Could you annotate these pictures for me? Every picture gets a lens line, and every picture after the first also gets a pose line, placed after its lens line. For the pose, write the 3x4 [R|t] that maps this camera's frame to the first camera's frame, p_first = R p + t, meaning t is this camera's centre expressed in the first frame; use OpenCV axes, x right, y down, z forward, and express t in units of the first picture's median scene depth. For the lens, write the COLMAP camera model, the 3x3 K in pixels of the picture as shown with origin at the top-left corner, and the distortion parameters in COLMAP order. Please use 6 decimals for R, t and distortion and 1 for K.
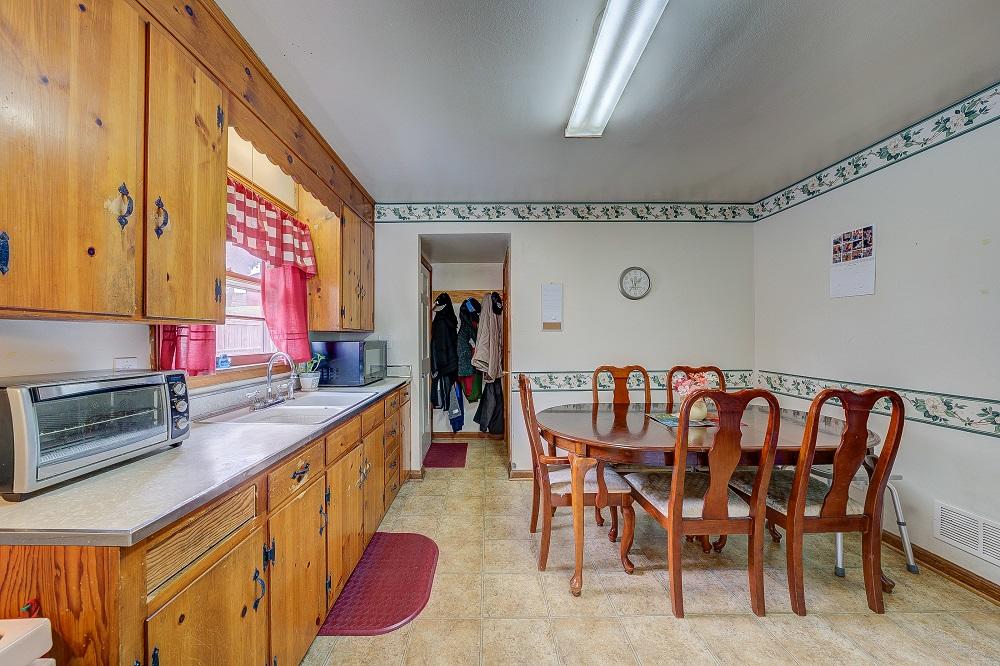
lens RADIAL K [[345.0, 0, 500.0], [0, 345.0, 333.0], [0, 0, 1]] dist [-0.030582, 0.006270]
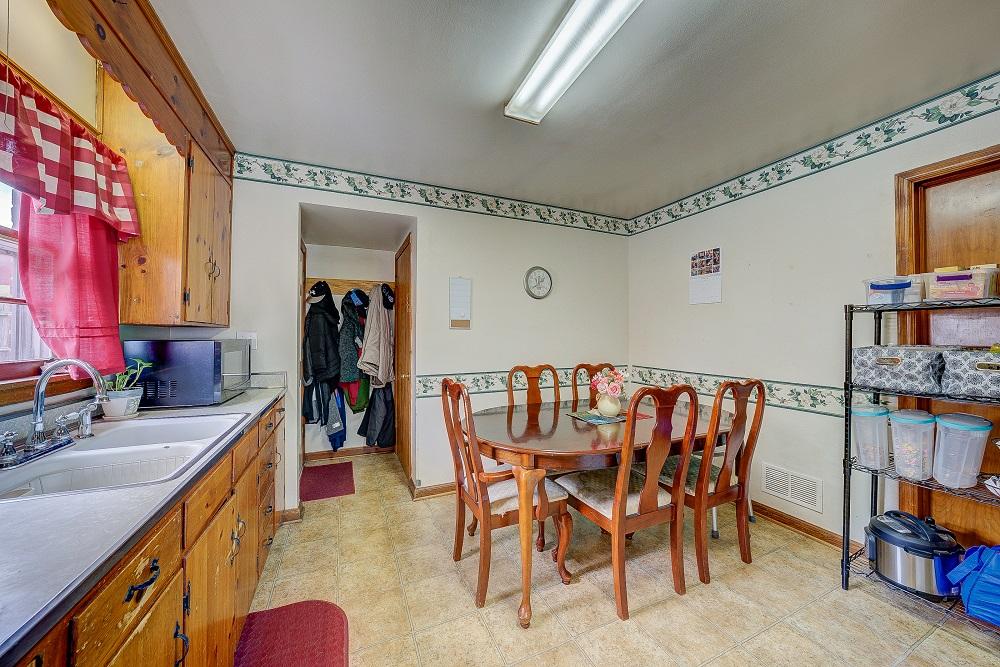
lens RADIAL K [[344.7, 0, 498.7], [0, 344.7, 326.8], [0, 0, 1]] dist [-0.031056, 0.006238]
pose [[0.924327, 0.014712, 0.381317, -0.139004], [-0.009347, 0.999830, -0.015919, 0.003076], [-0.381486, 0.011150, 0.924307, 0.149743]]
